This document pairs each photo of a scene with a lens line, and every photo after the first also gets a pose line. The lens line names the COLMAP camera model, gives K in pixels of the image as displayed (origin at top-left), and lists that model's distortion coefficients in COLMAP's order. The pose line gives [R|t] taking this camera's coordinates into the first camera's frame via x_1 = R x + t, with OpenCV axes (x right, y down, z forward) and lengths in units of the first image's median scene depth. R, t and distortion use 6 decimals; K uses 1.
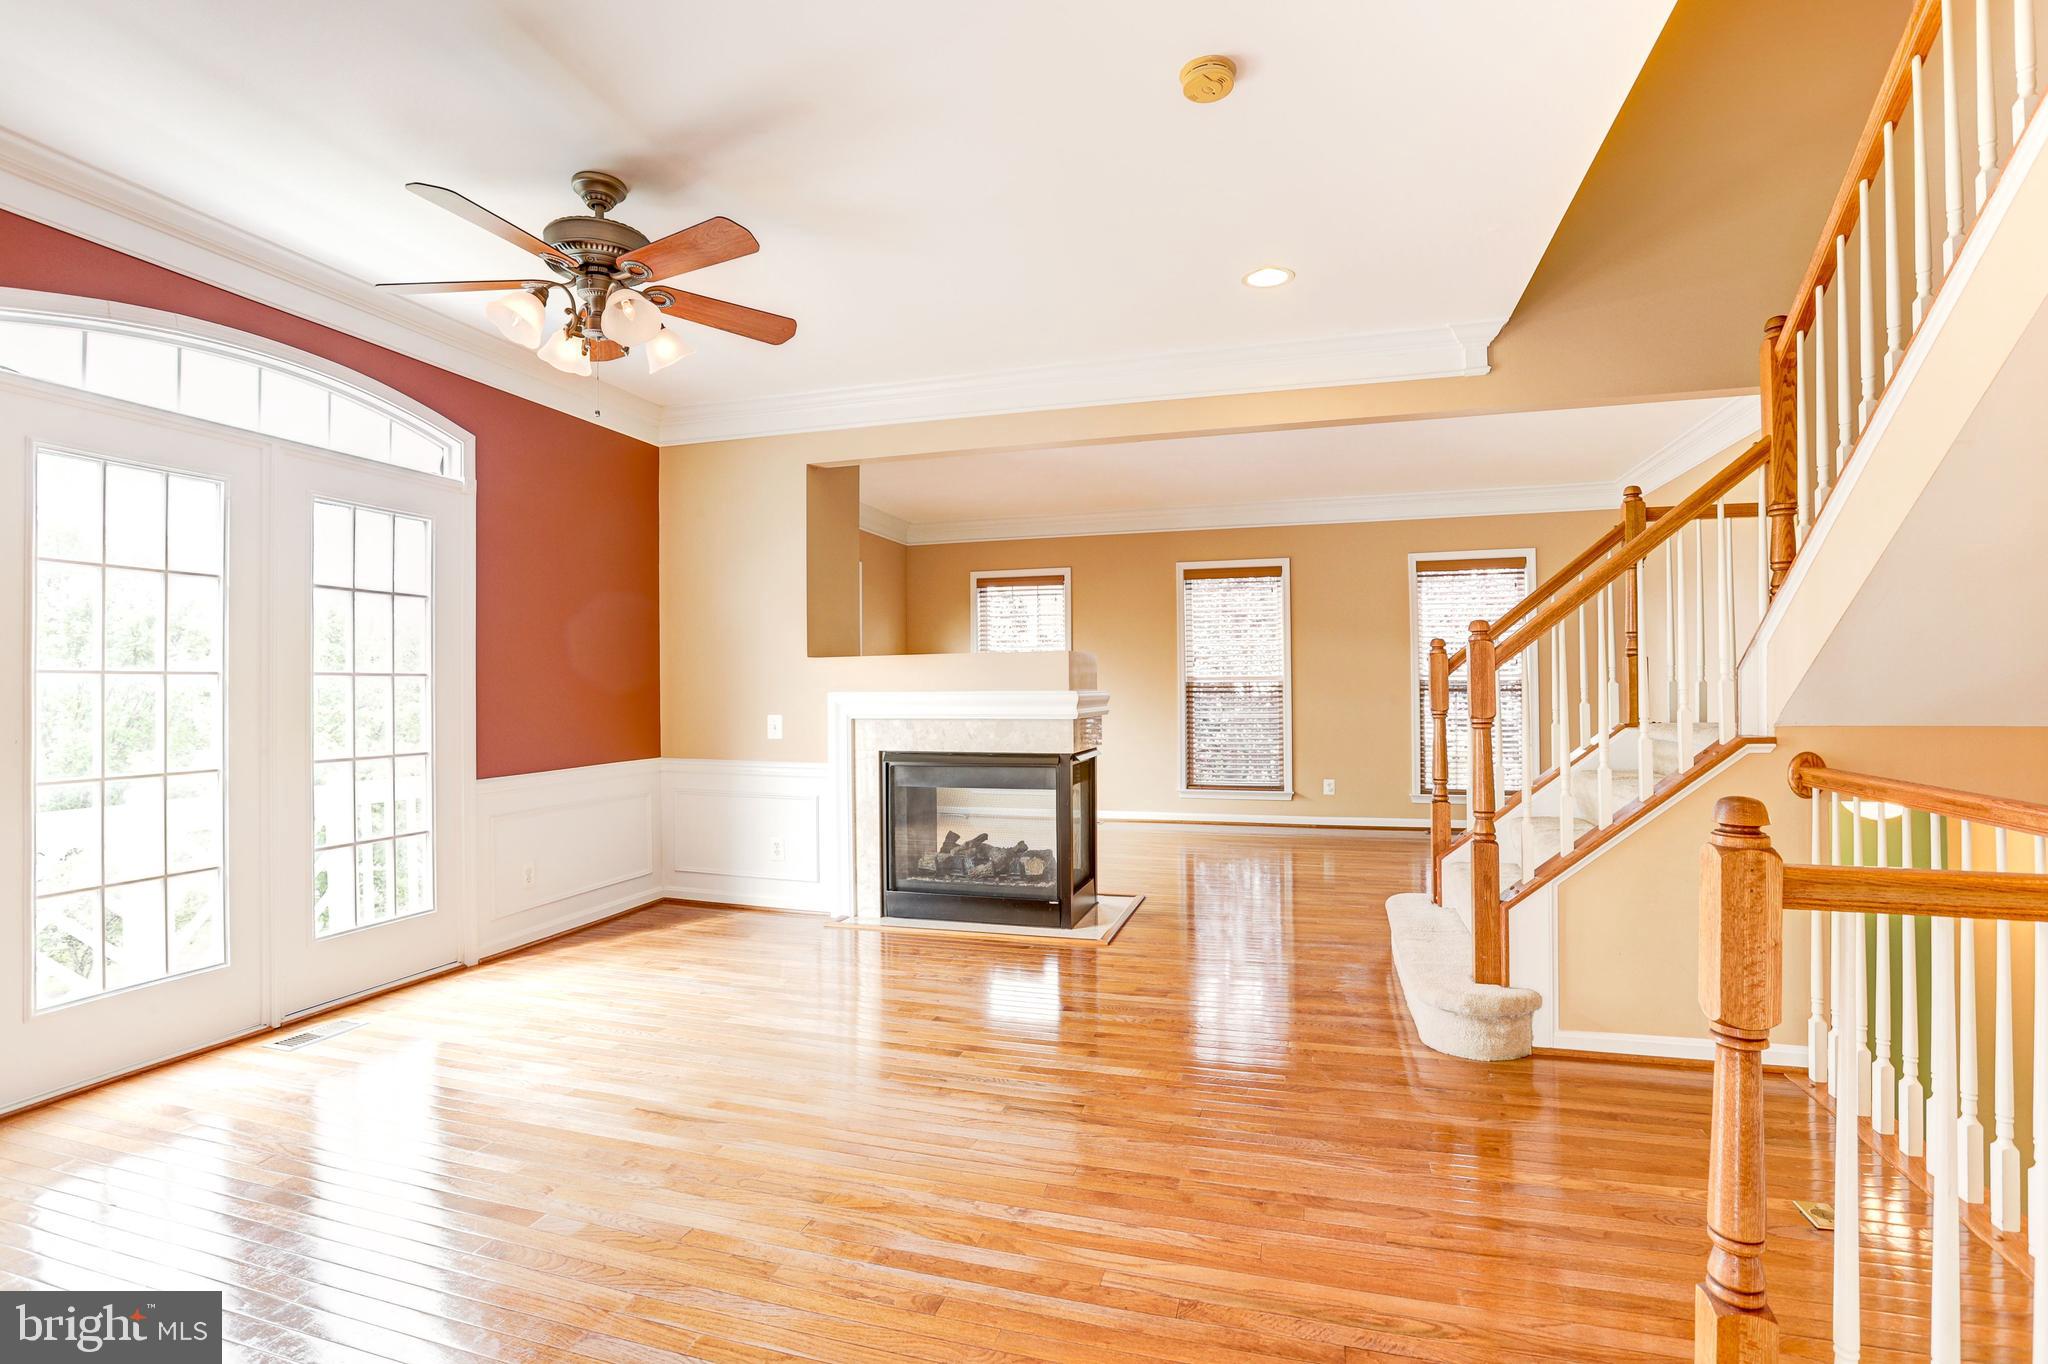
lens RADIAL K [[939.3, 0, 1020.3], [0, 939.3, 666.9], [0, 0, 1]] dist [-0.031209, 0.010199]
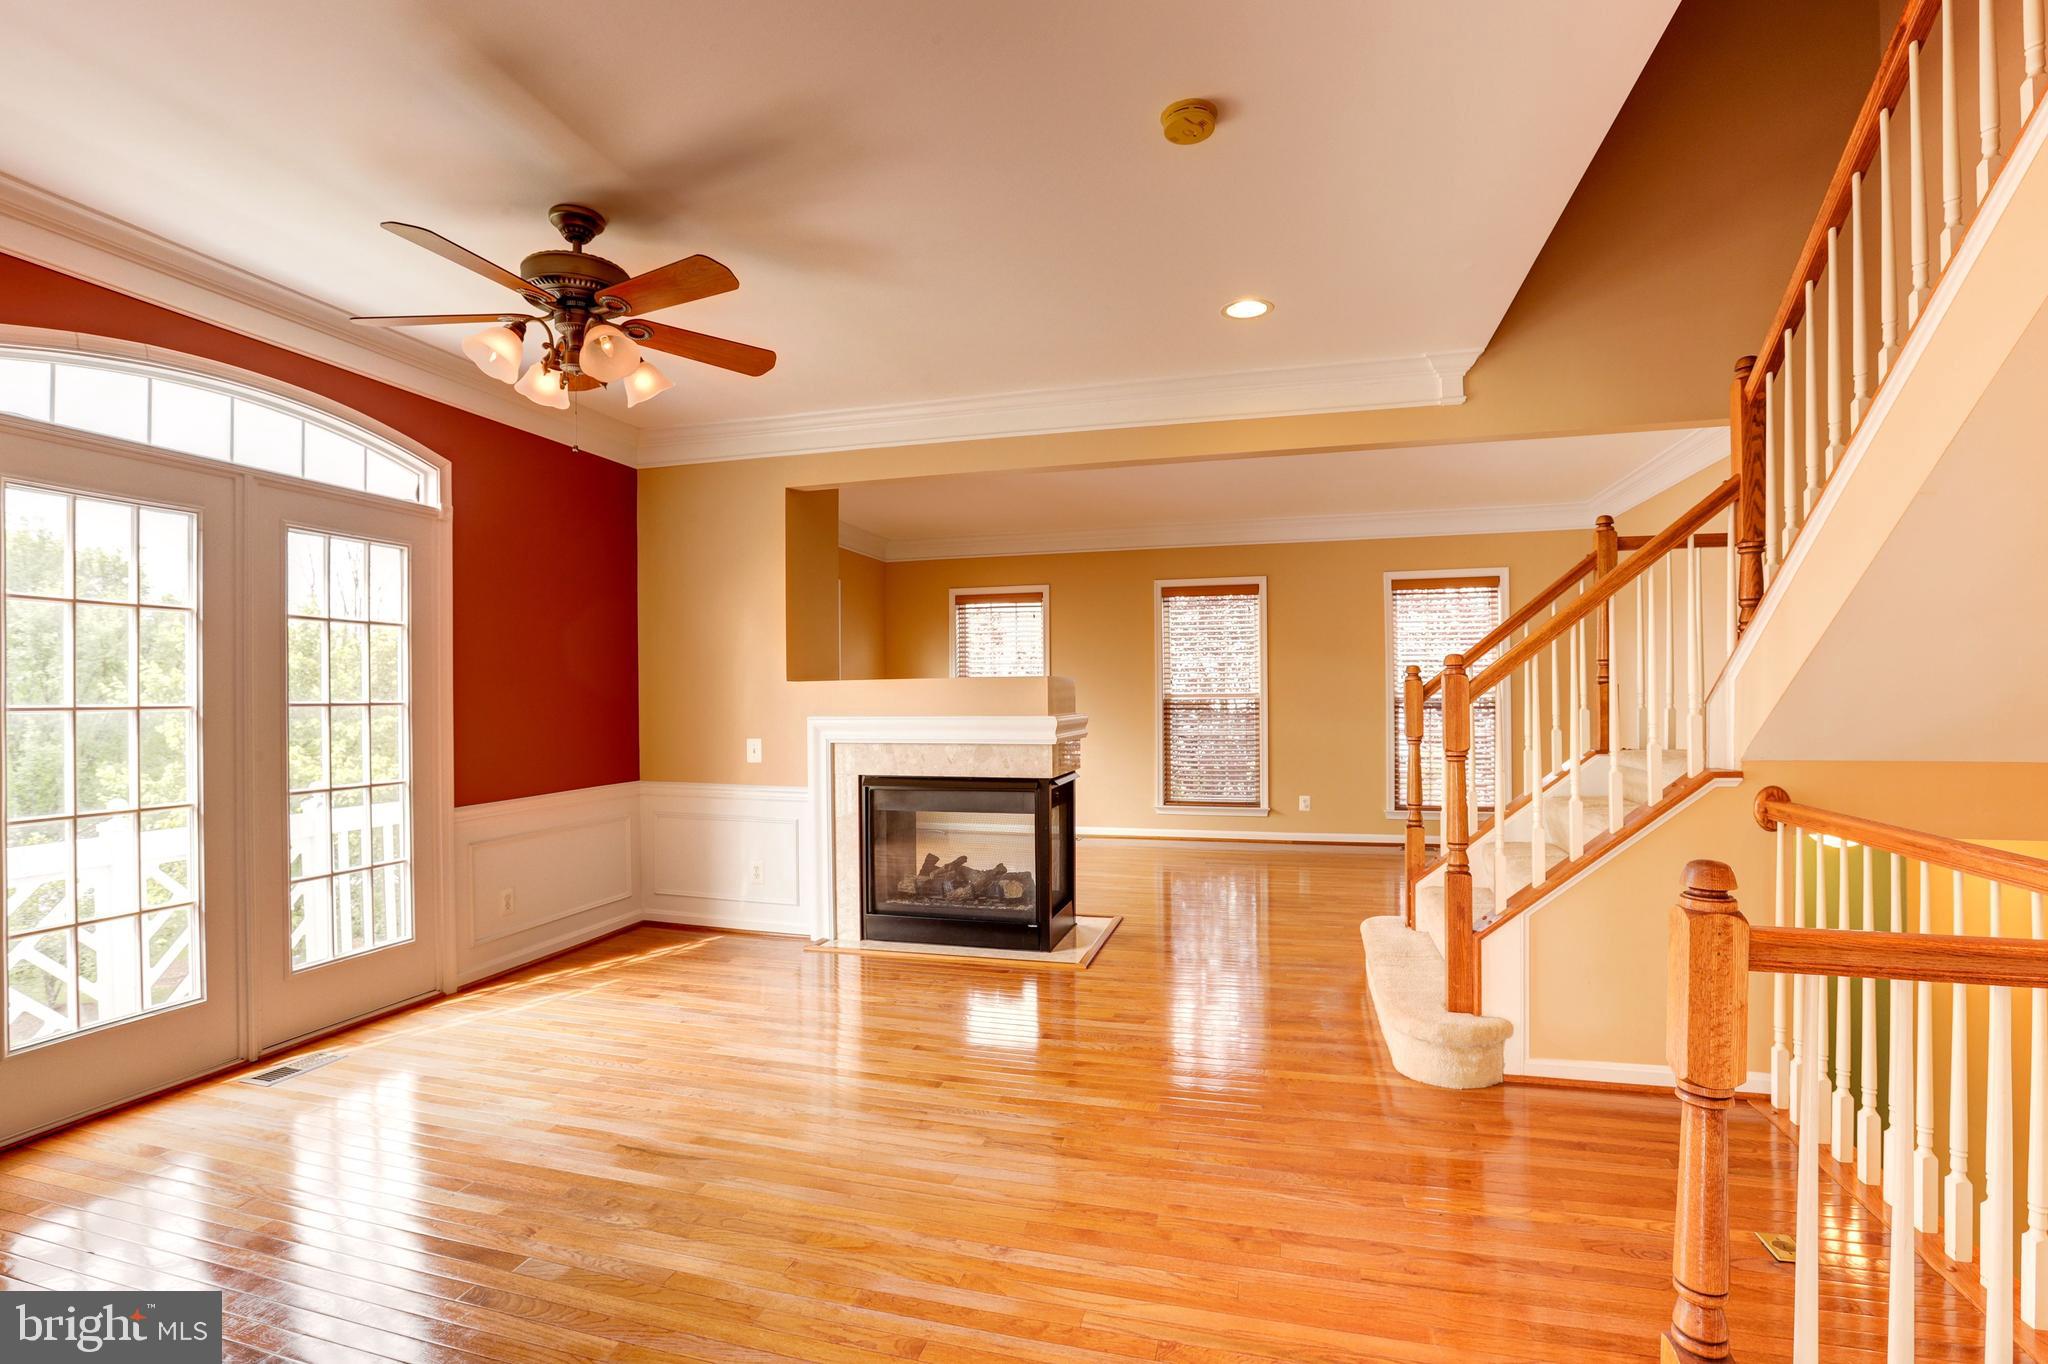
lens RADIAL K [[939.3, 0, 1013.1], [0, 939.3, 682.7], [0, 0, 1]] dist [-0.031209, 0.010199]
pose [[0.999860, 0.000844, 0.016720, -0.003332], [-0.000990, 0.999961, 0.008724, -0.029739], [-0.016712, -0.008739, 0.999822, -0.004310]]
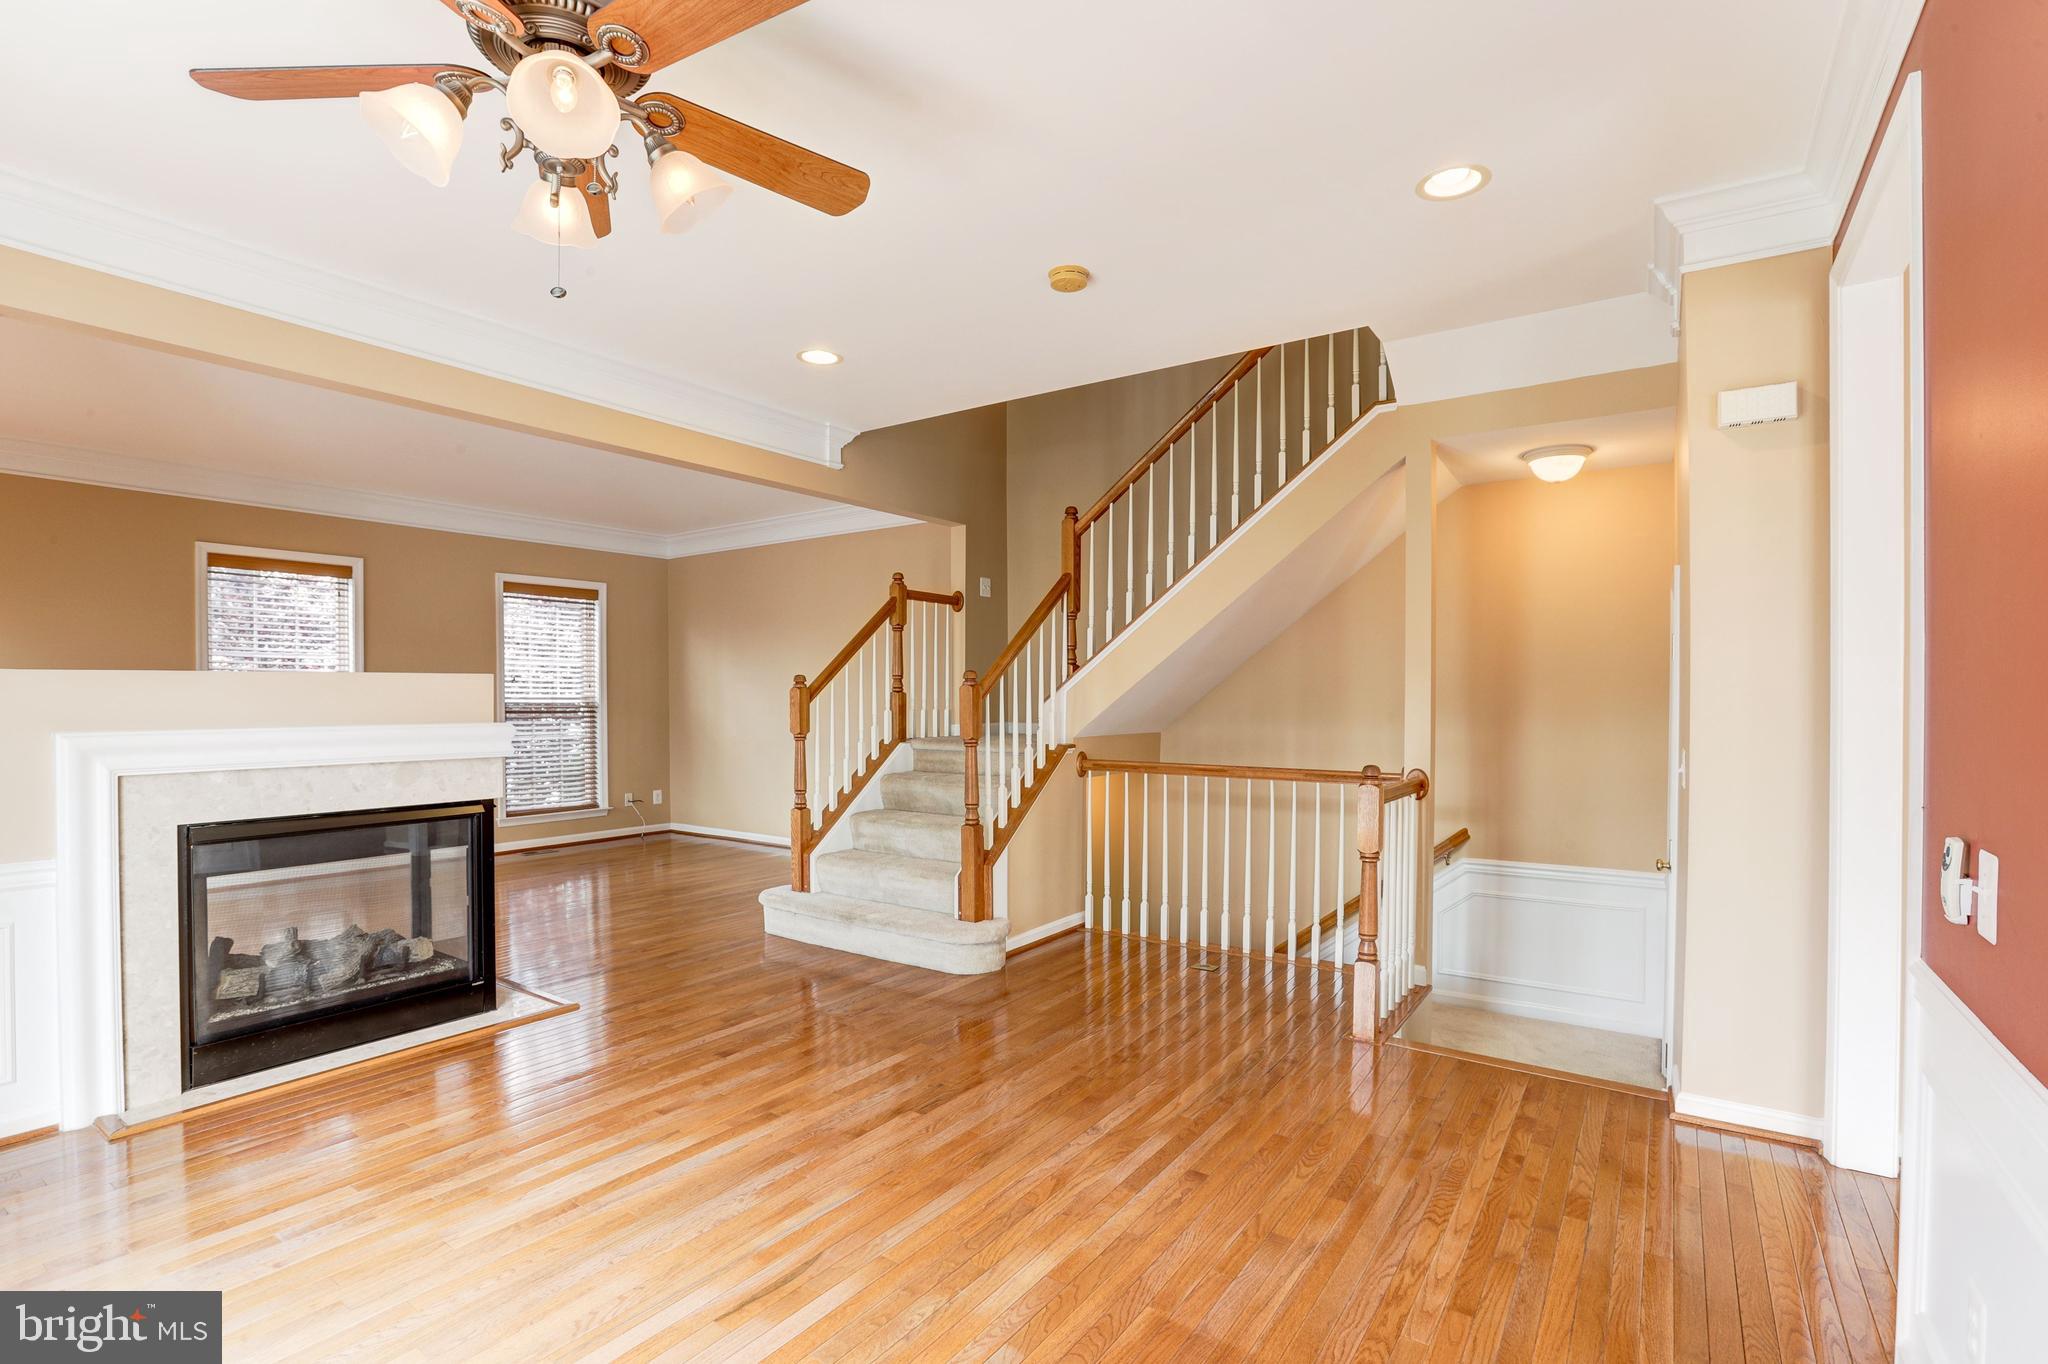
lens RADIAL K [[939.3, 0, 998.2], [0, 939.3, 727.6], [0, 0, 1]] dist [-0.031209, 0.010199]
pose [[0.329400, -0.024097, 0.943883, -0.931364], [-0.029130, 0.998939, 0.035668, -0.018607], [-0.943741, -0.039245, 0.328348, 0.523485]]
